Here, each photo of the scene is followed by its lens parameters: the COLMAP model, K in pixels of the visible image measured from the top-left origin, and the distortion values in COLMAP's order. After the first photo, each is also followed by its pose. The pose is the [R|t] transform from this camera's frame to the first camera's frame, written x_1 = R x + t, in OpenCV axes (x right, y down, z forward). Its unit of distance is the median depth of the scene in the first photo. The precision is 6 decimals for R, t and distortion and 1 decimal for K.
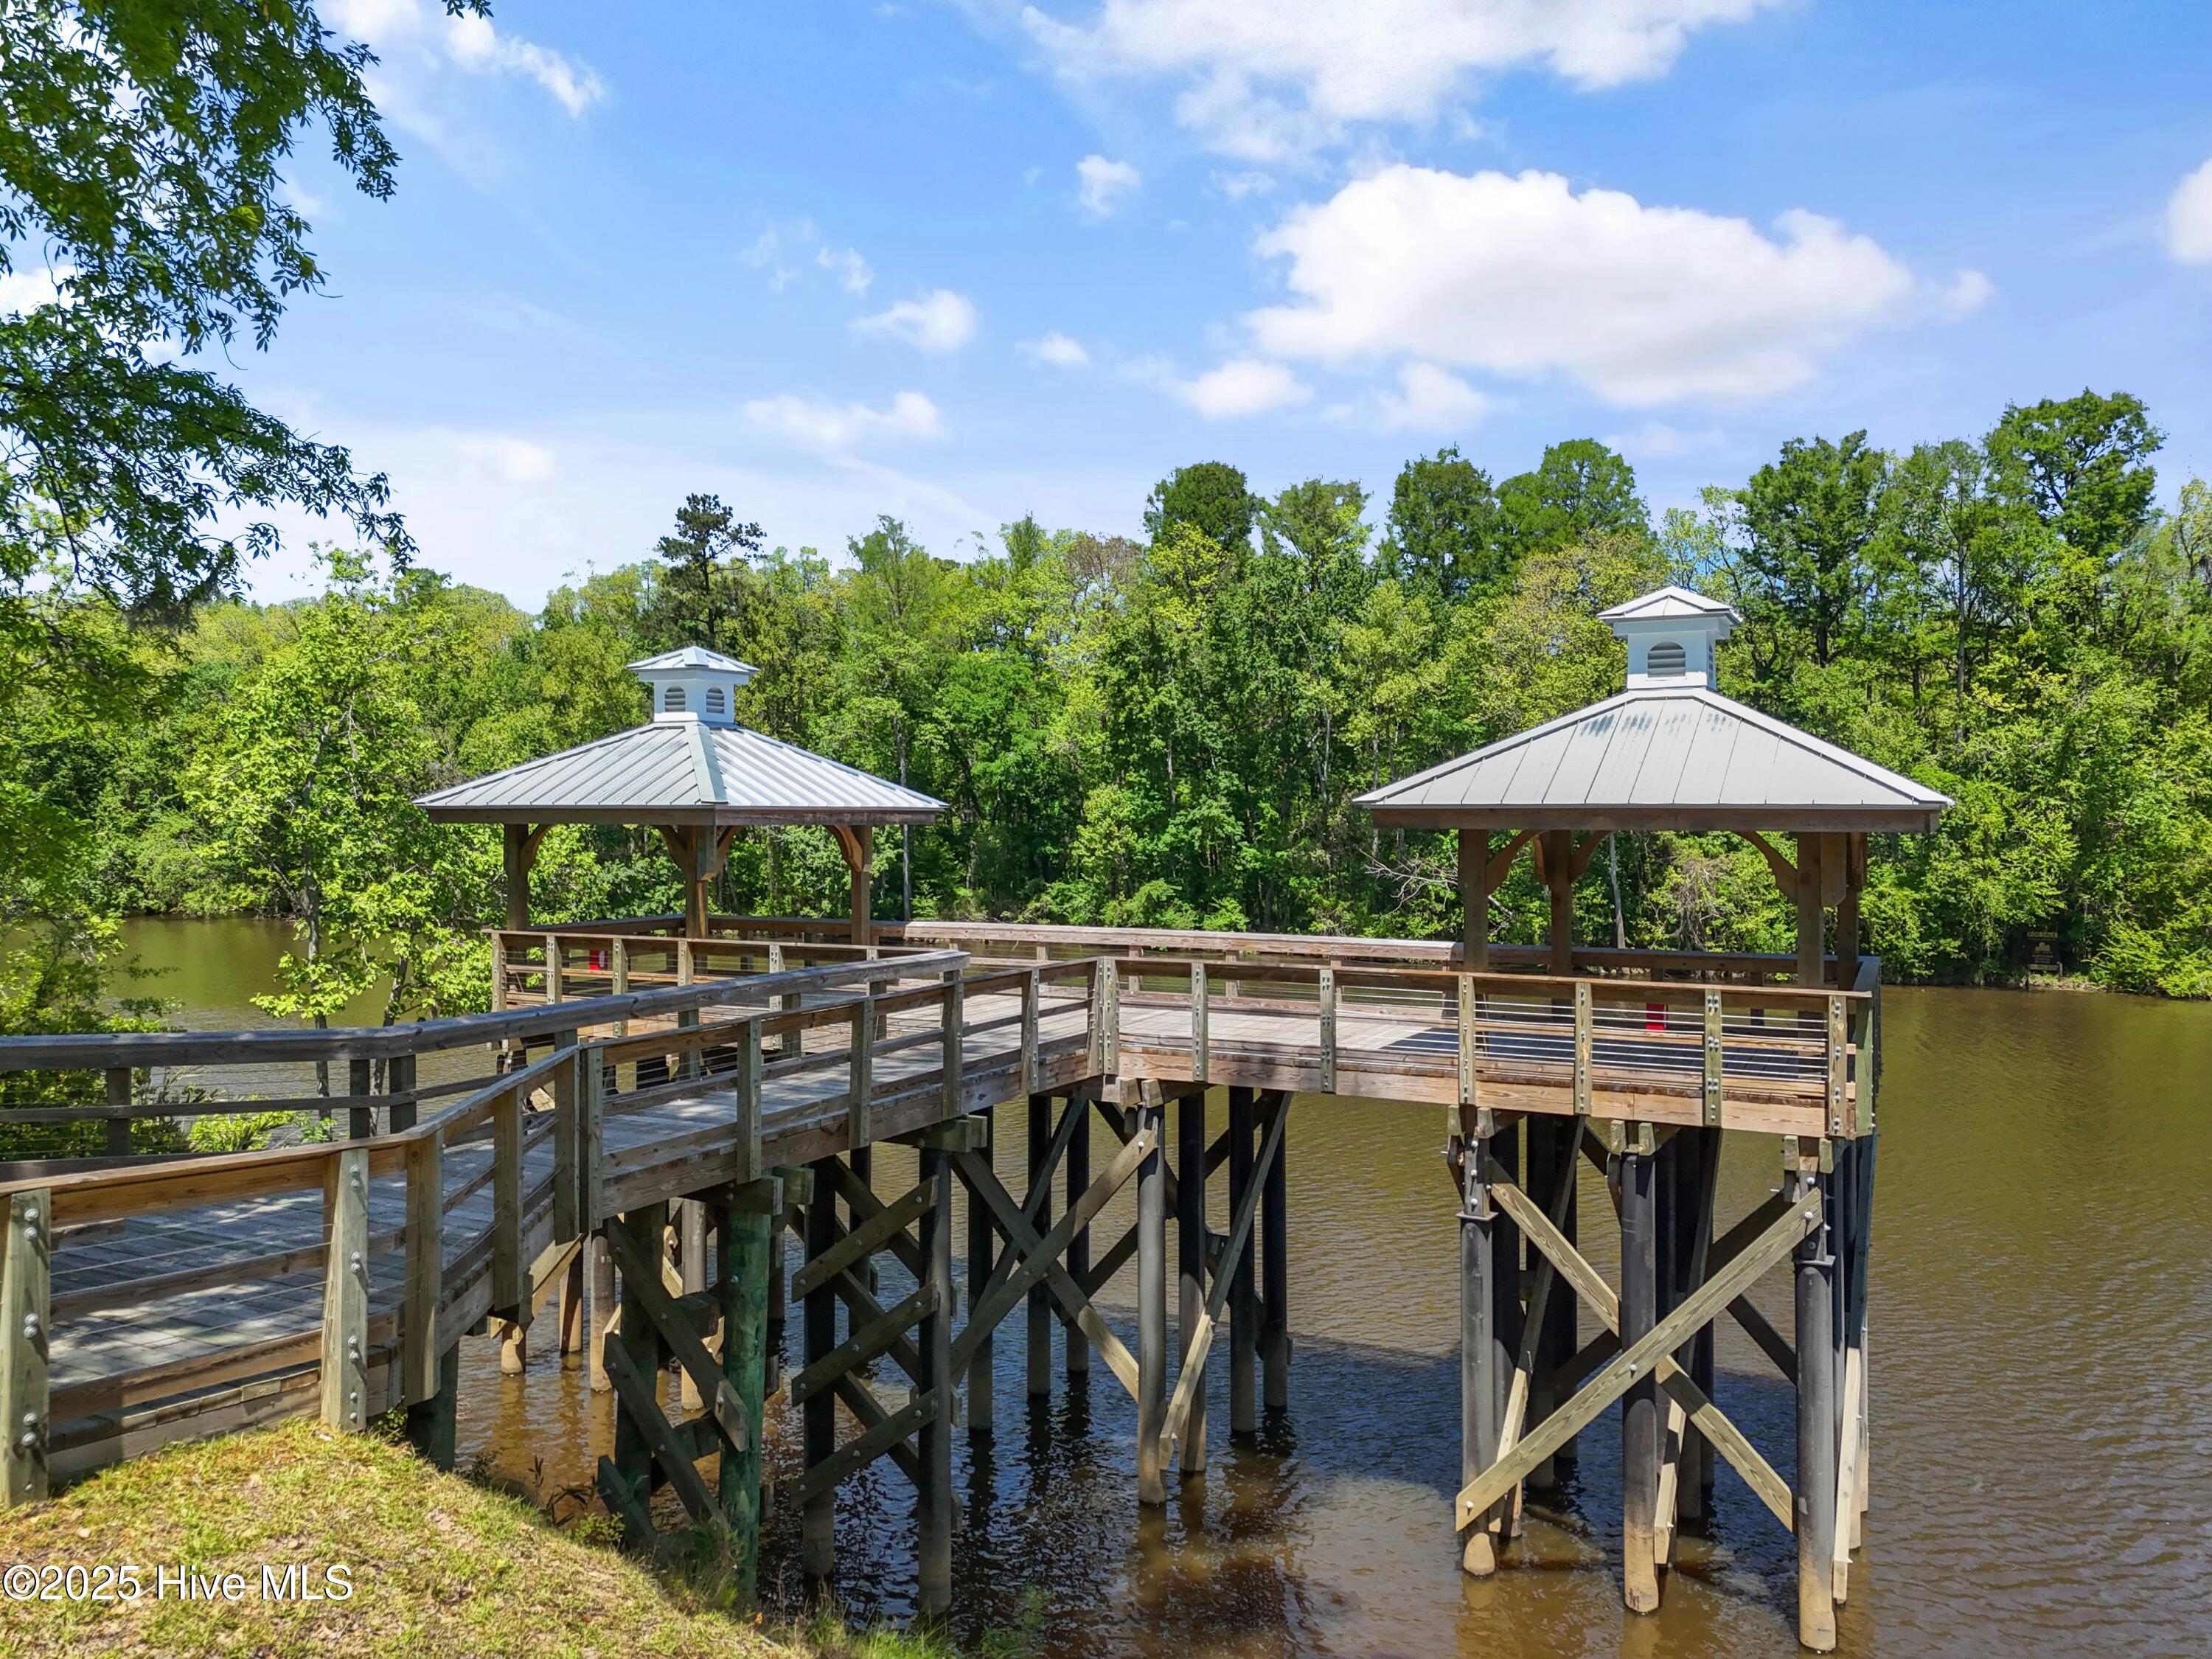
lens RADIAL K [[1614.1, 0, 1106.0], [0, 1614.1, 829.5], [0, 0, 1]] dist [0.092693, -0.101087]
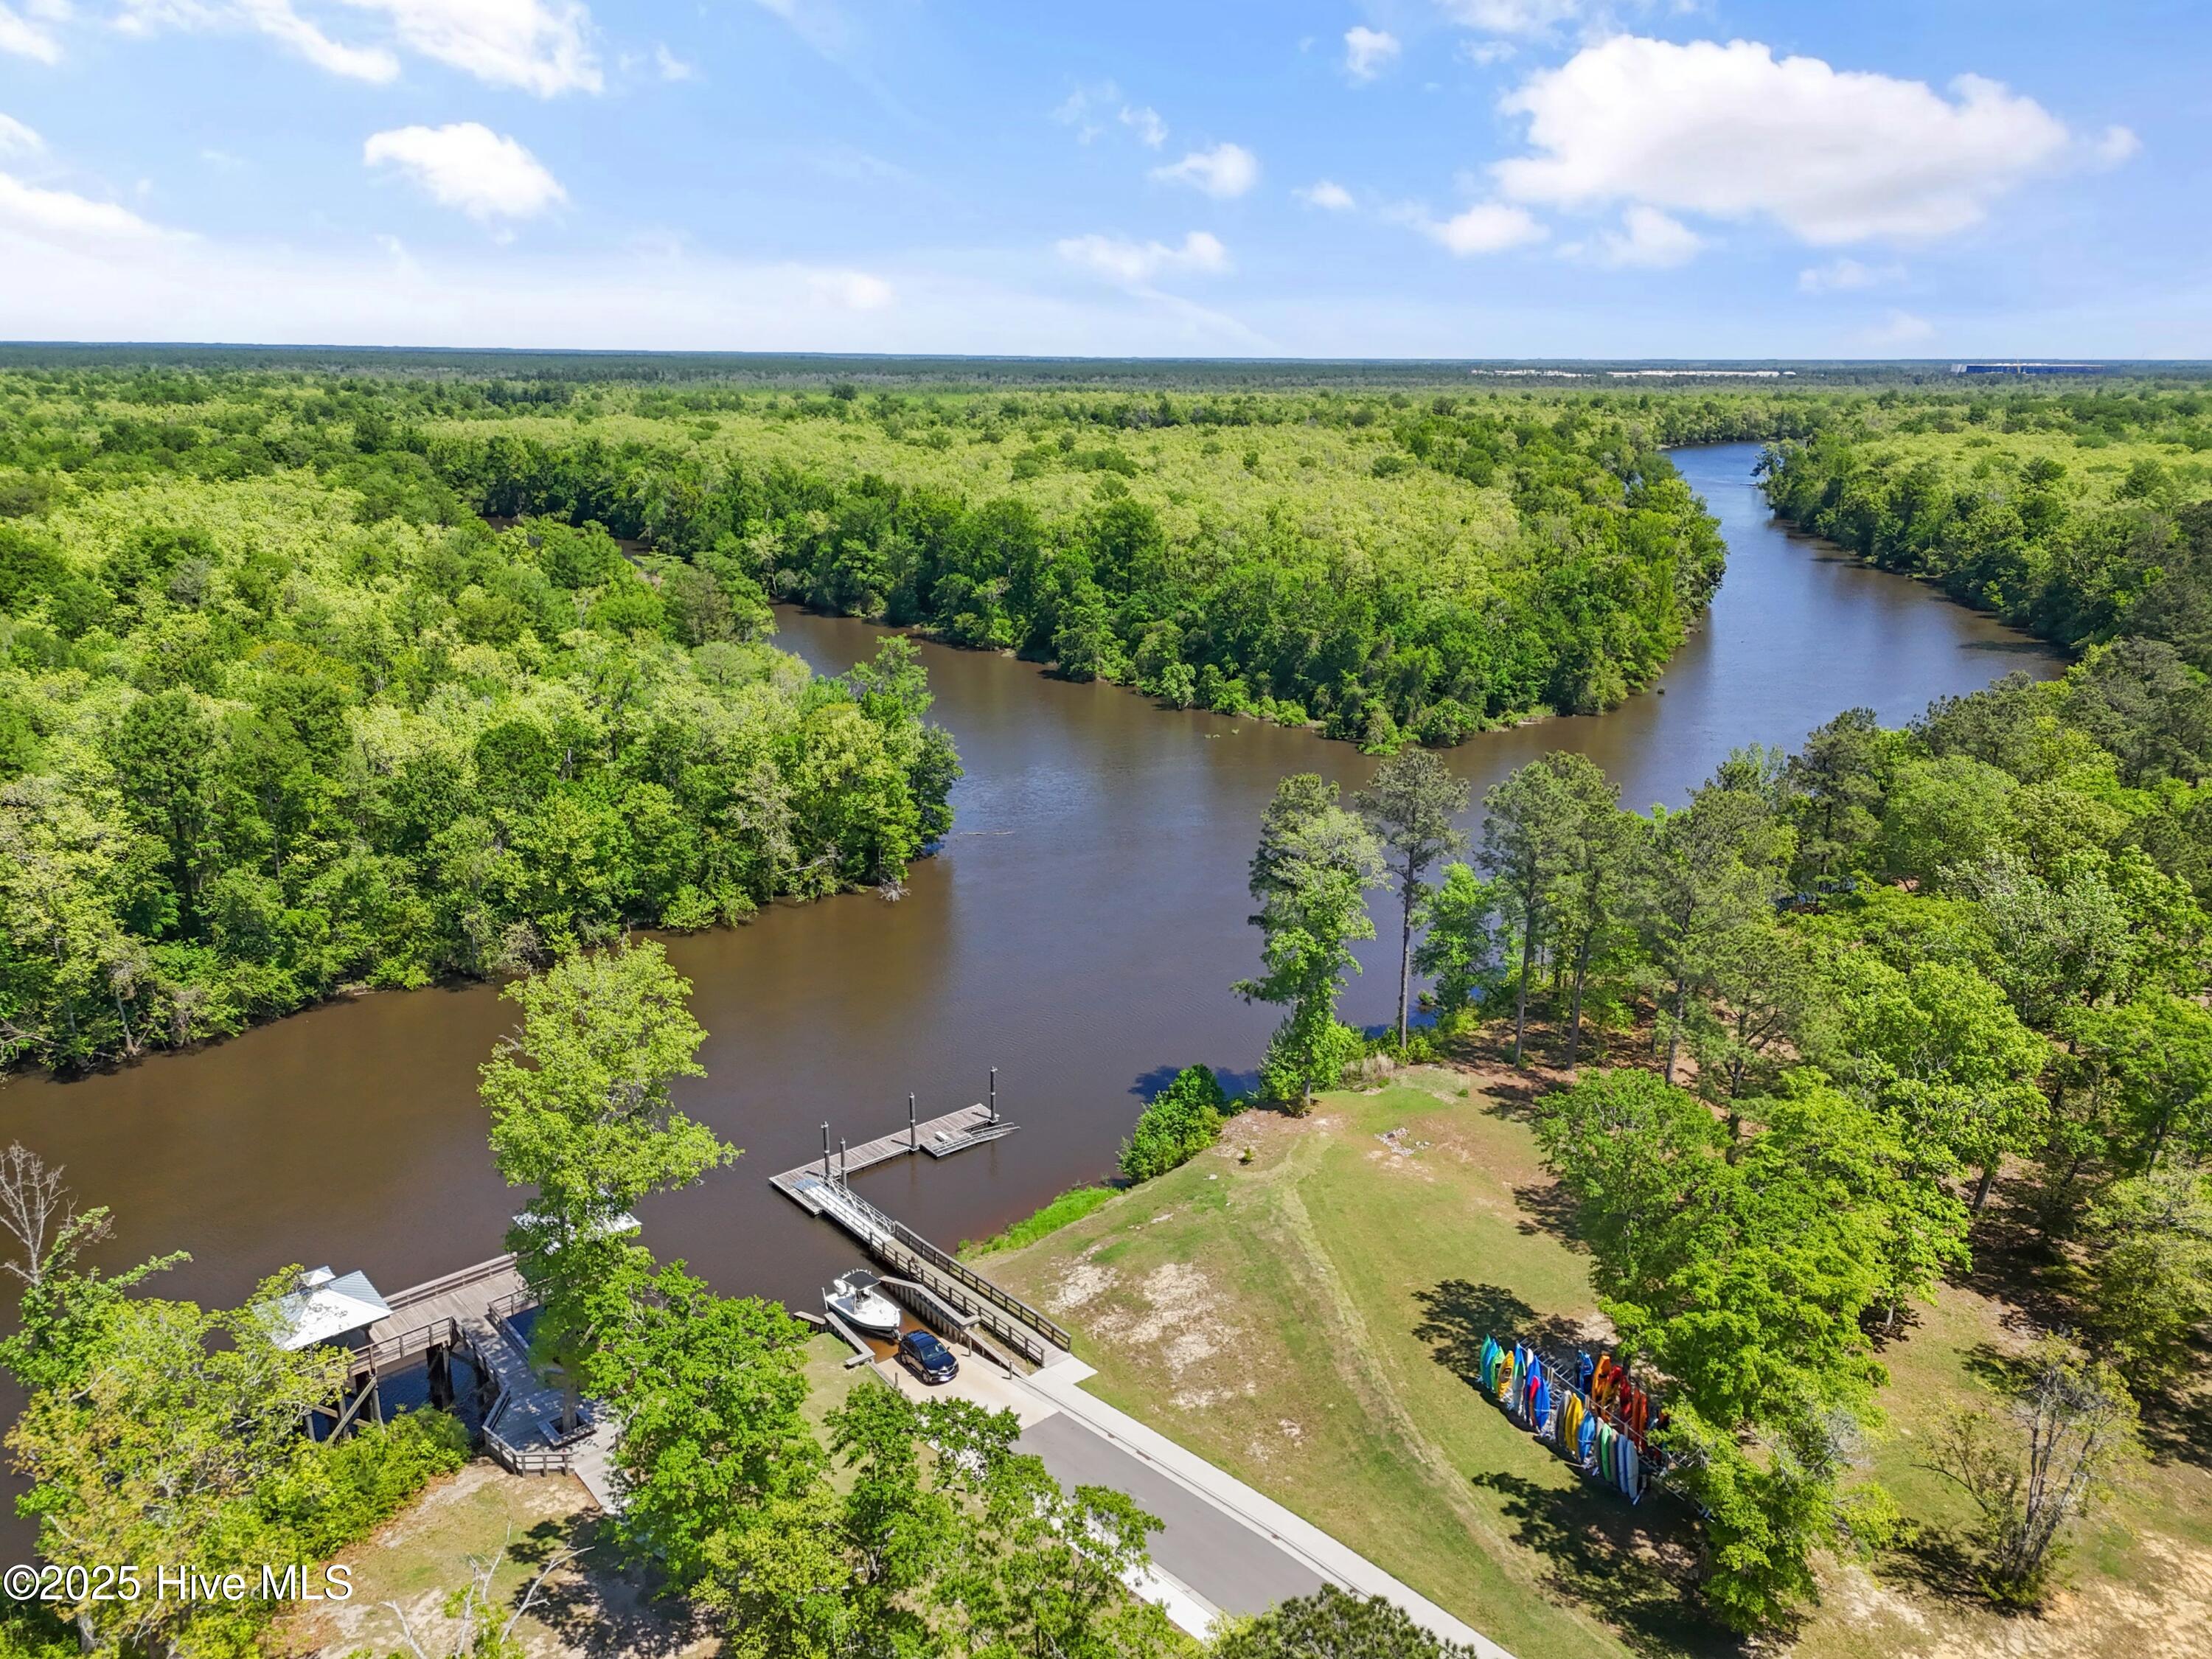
lens RADIAL K [[1614.1, 0, 1106.0], [0, 1614.1, 829.5], [0, 0, 1]] dist [0.092693, -0.101087]
pose [[0.378734, -0.253863, 0.890008, -0.820717], [0.003711, 0.962054, 0.272834, -0.646909], [-0.925498, -0.100029, 0.365304, -0.578771]]
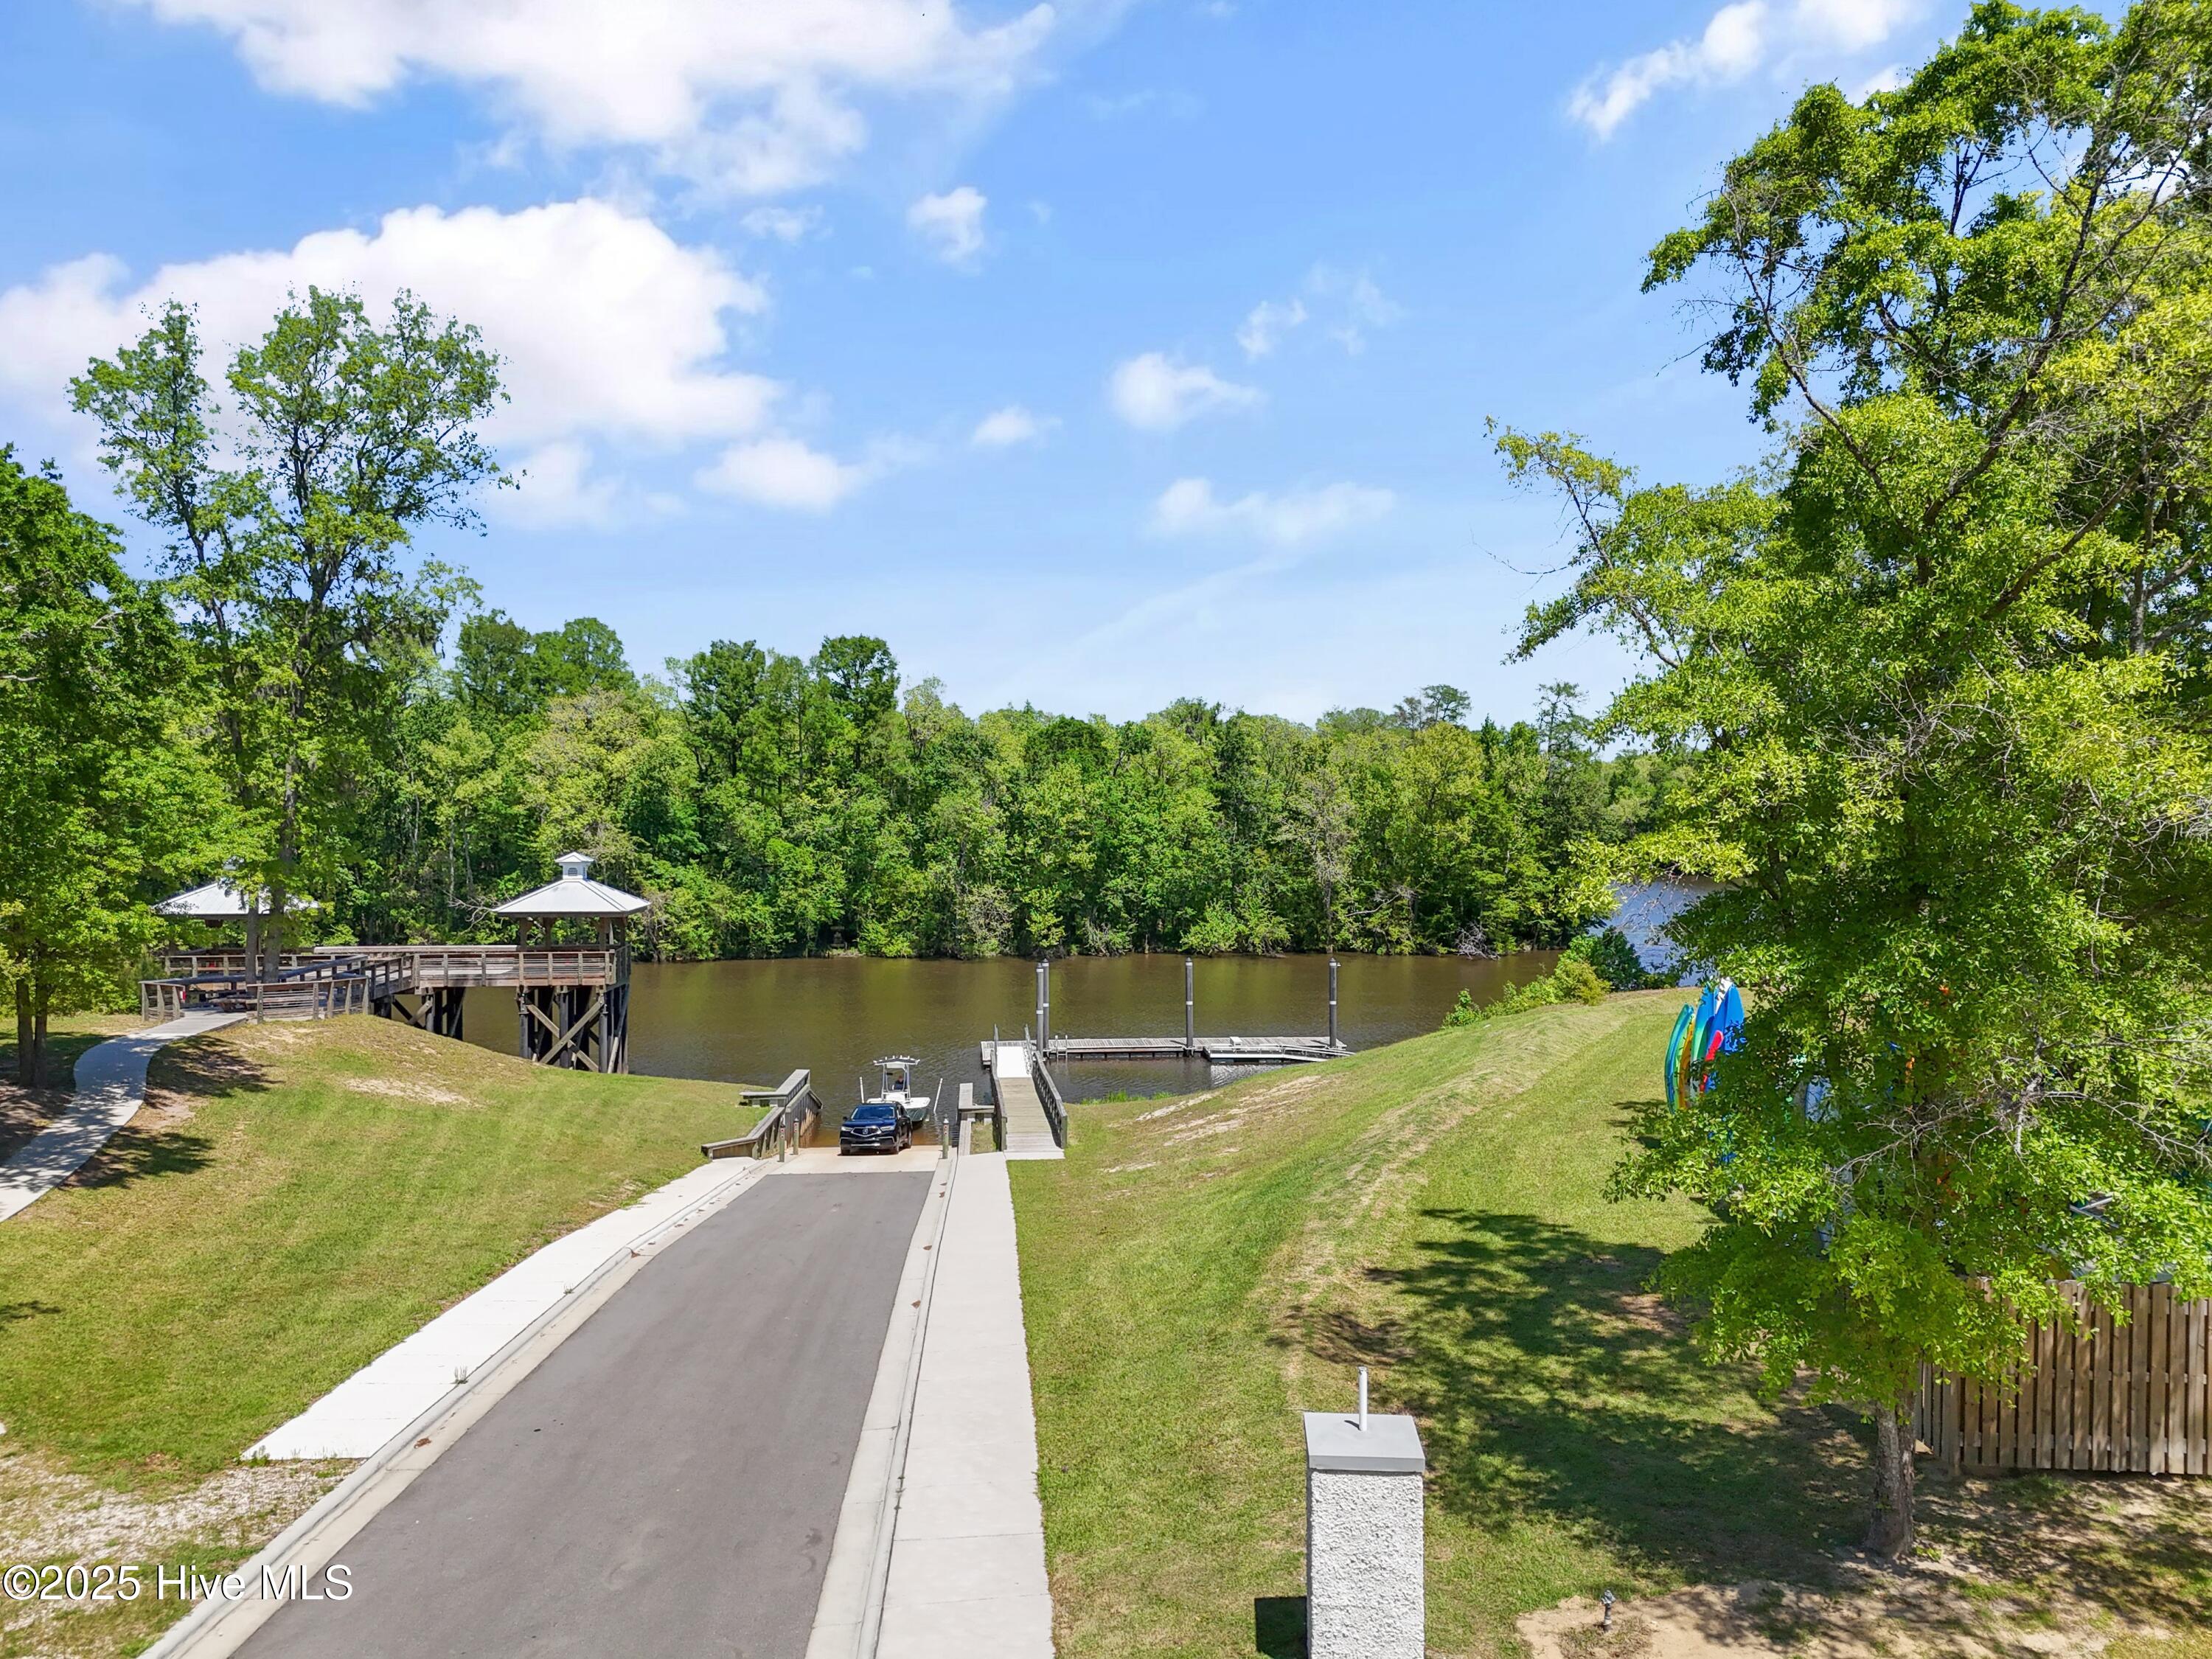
lens RADIAL K [[1614.1, 0, 1106.0], [0, 1614.1, 829.5], [0, 0, 1]] dist [0.092693, -0.101087]
pose [[0.842253, -0.004404, 0.539065, -0.167988], [0.004742, 0.999988, 0.000760, -0.048868], [-0.539062, 0.001916, 0.842264, -0.728044]]
